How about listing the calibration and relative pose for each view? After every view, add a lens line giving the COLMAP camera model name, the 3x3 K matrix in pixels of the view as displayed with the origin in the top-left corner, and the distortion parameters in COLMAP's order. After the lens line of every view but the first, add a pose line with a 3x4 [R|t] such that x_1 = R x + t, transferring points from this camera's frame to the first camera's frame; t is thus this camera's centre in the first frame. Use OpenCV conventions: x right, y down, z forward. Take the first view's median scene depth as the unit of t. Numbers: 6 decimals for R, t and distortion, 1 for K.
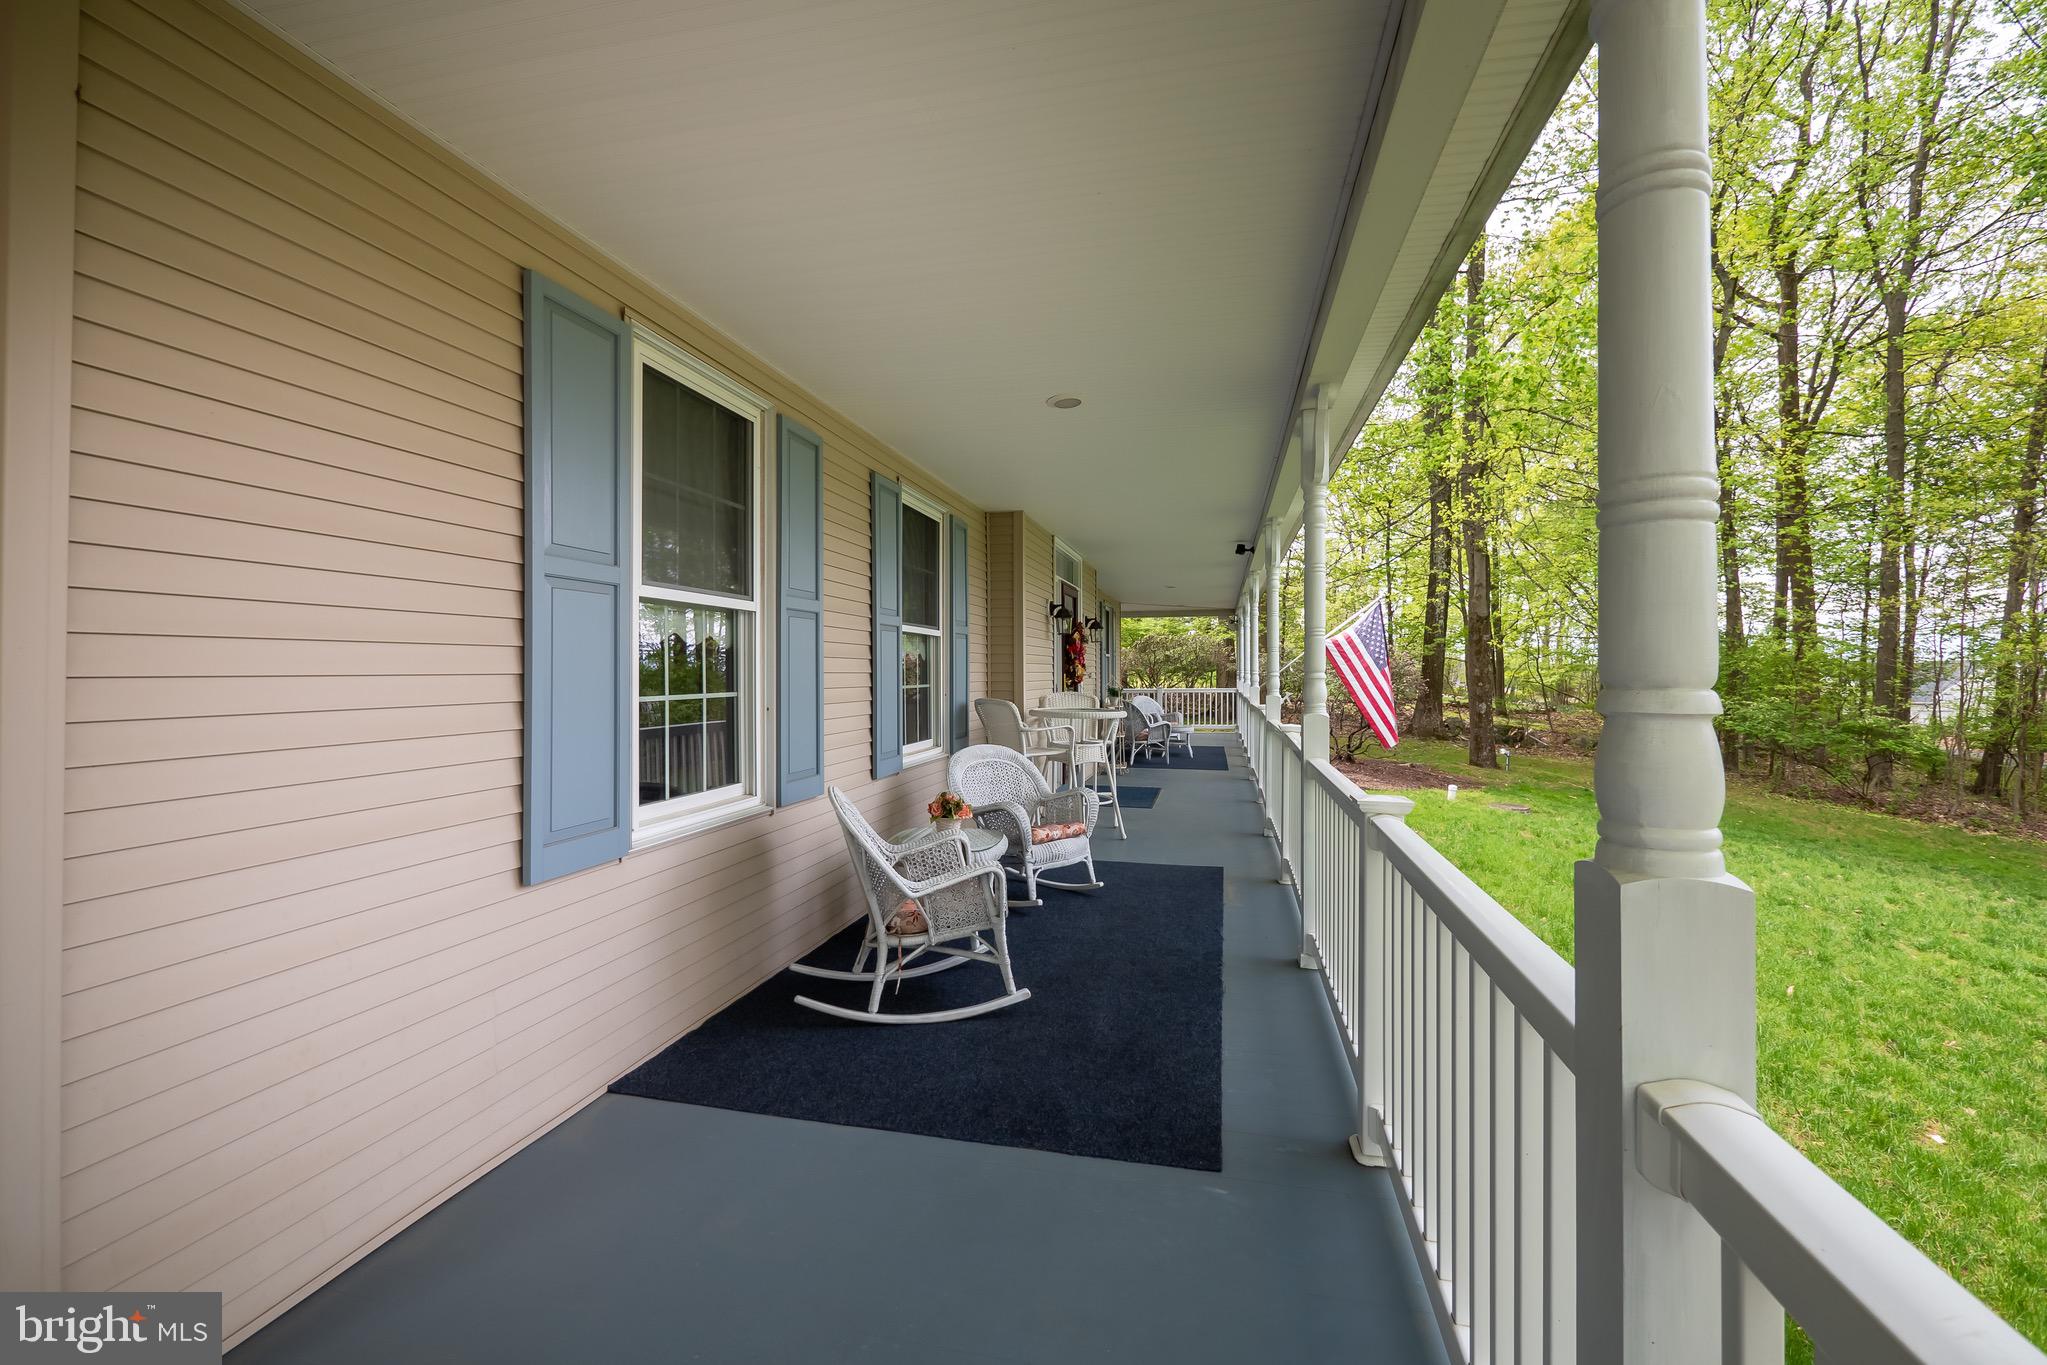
lens RADIAL K [[863.5, 0, 1021.5], [0, 863.5, 669.1], [0, 0, 1]] dist [-0.014048, 0.000371]
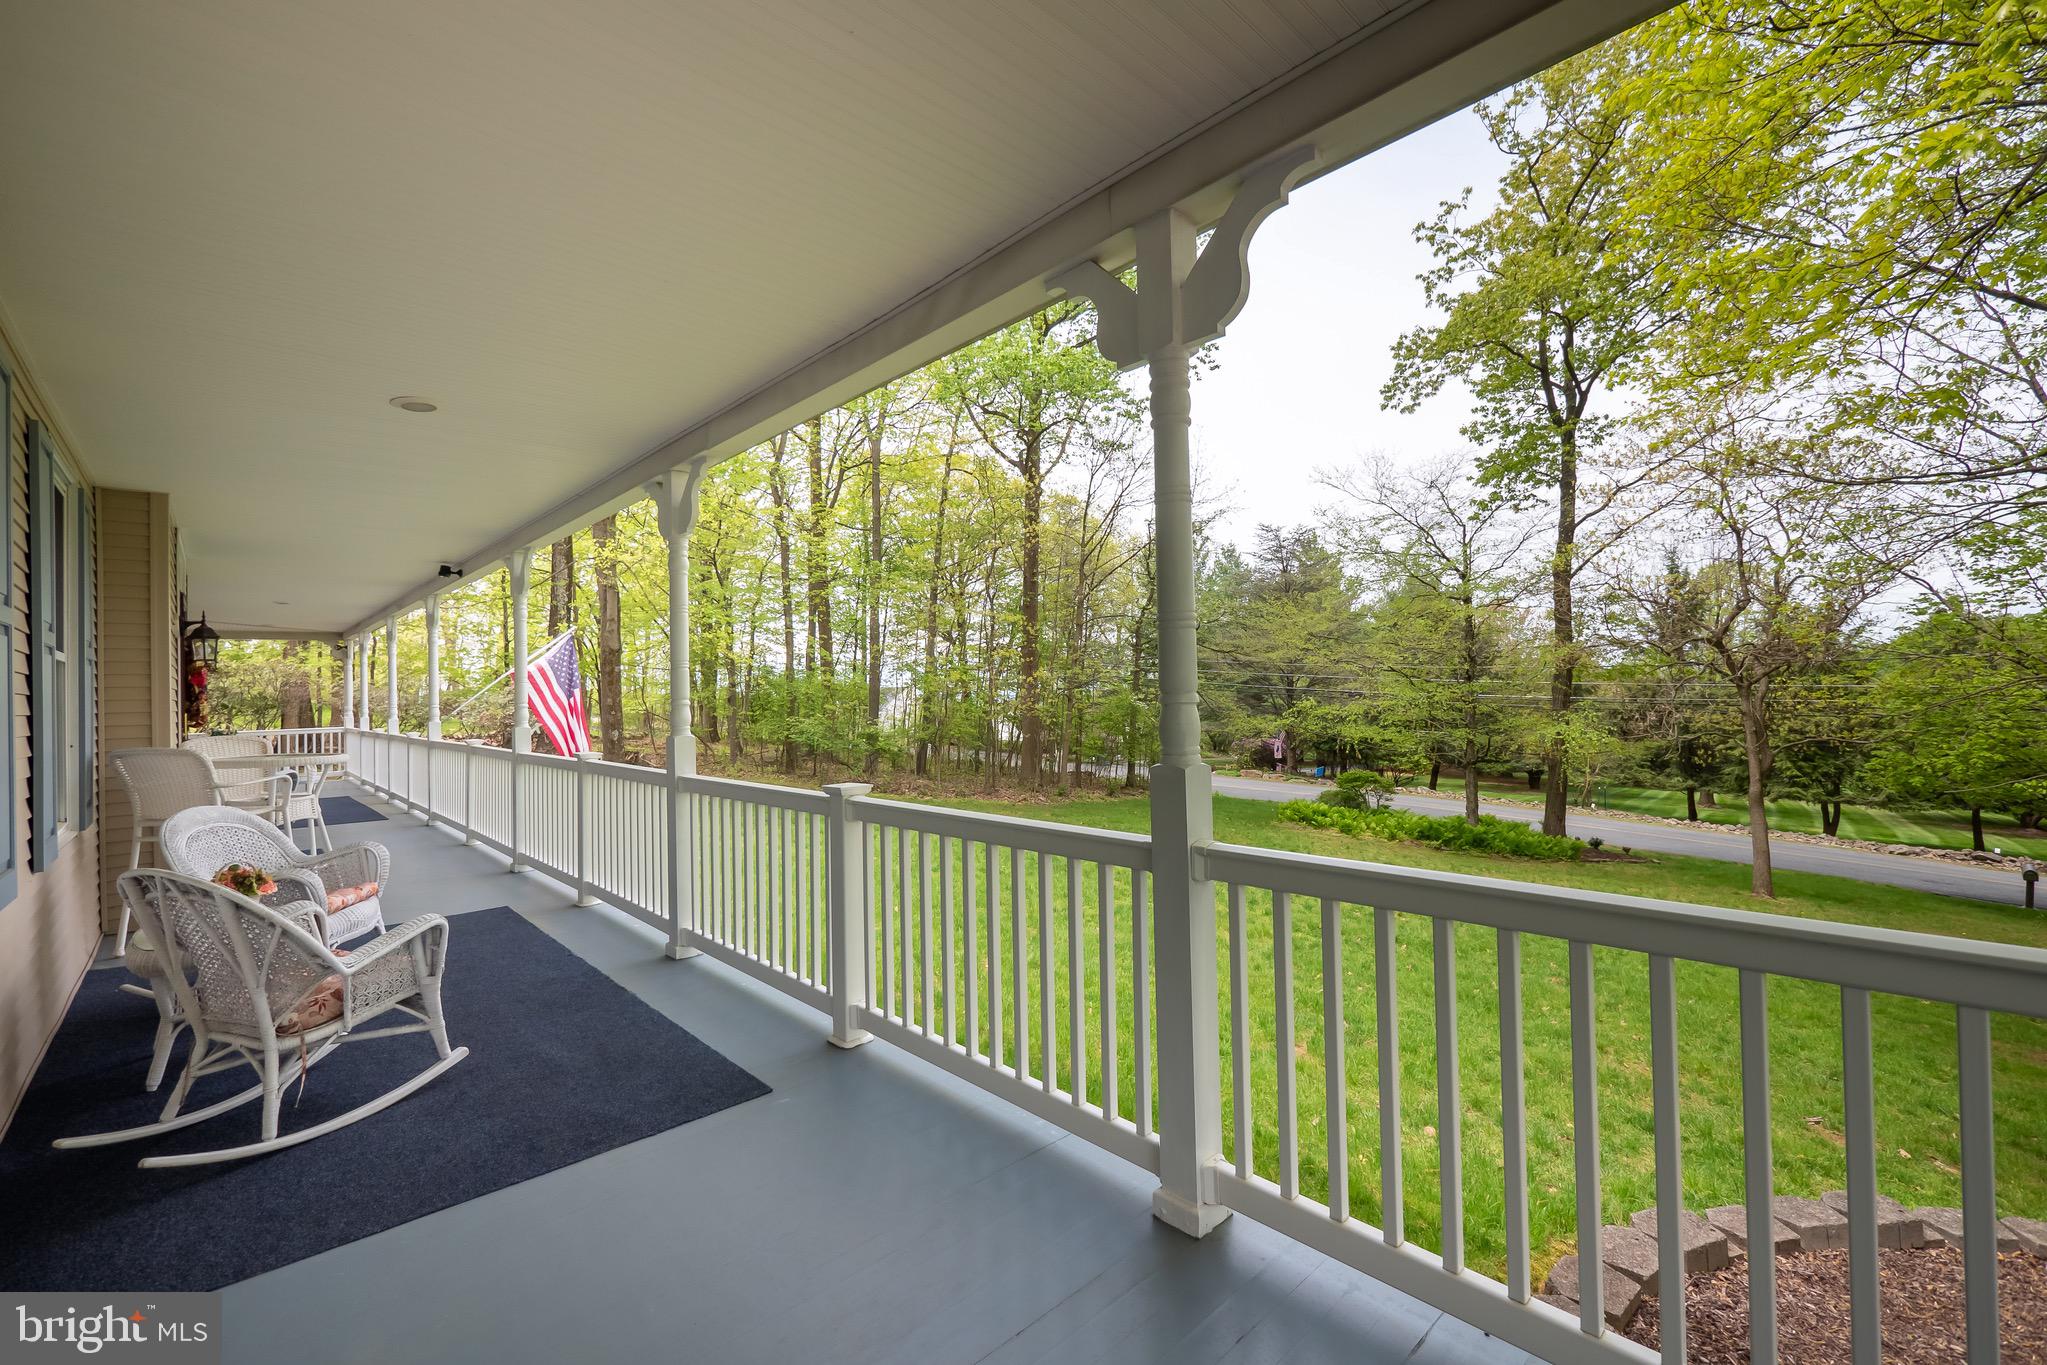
lens RADIAL K [[863.5, 0, 1011.7], [0, 863.5, 683.6], [0, 0, 1]] dist [-0.014048, 0.000371]
pose [[0.554973, -0.004796, 0.831854, -0.225537], [0.020630, 0.999755, -0.007999, 0.000497], [-0.831612, 0.021600, 0.554937, -0.004707]]
